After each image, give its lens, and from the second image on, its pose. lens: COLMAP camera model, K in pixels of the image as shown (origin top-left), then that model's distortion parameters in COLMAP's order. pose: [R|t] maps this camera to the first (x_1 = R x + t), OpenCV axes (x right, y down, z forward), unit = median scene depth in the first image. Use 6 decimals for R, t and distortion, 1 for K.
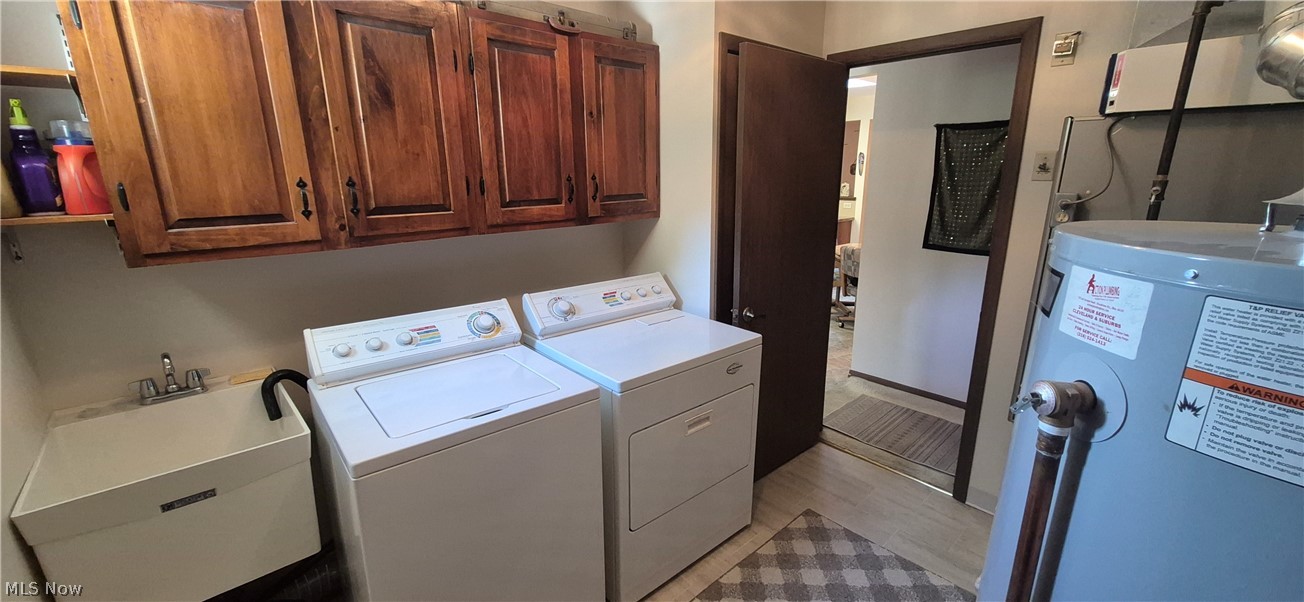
lens RADIAL K [[512.9, 0, 656.9], [0, 512.9, 298.4], [0, 0, 1]] dist [0.000130, 0.000185]
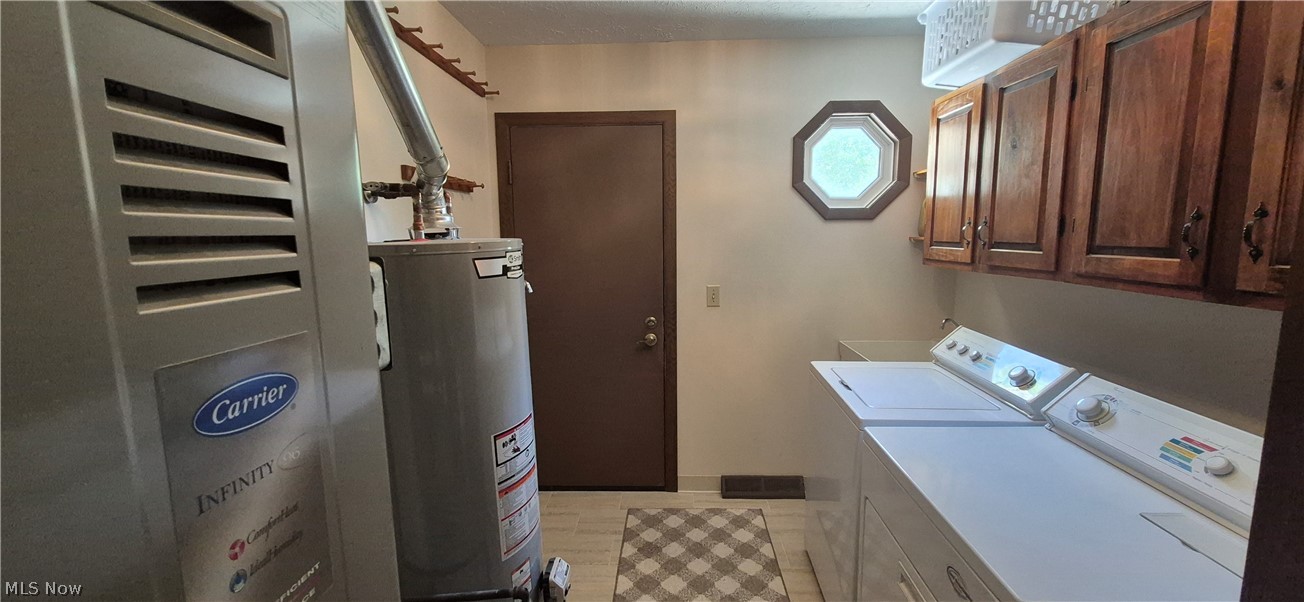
lens RADIAL K [[512.9, 0, 656.9], [0, 512.9, 298.4], [0, 0, 1]] dist [0.000130, 0.000185]
pose [[-0.706764, 0.104516, -0.699686, 0.678491], [-0.158864, 0.940320, 0.300932, -0.231306], [0.689382, 0.323843, -0.647981, 1.021208]]
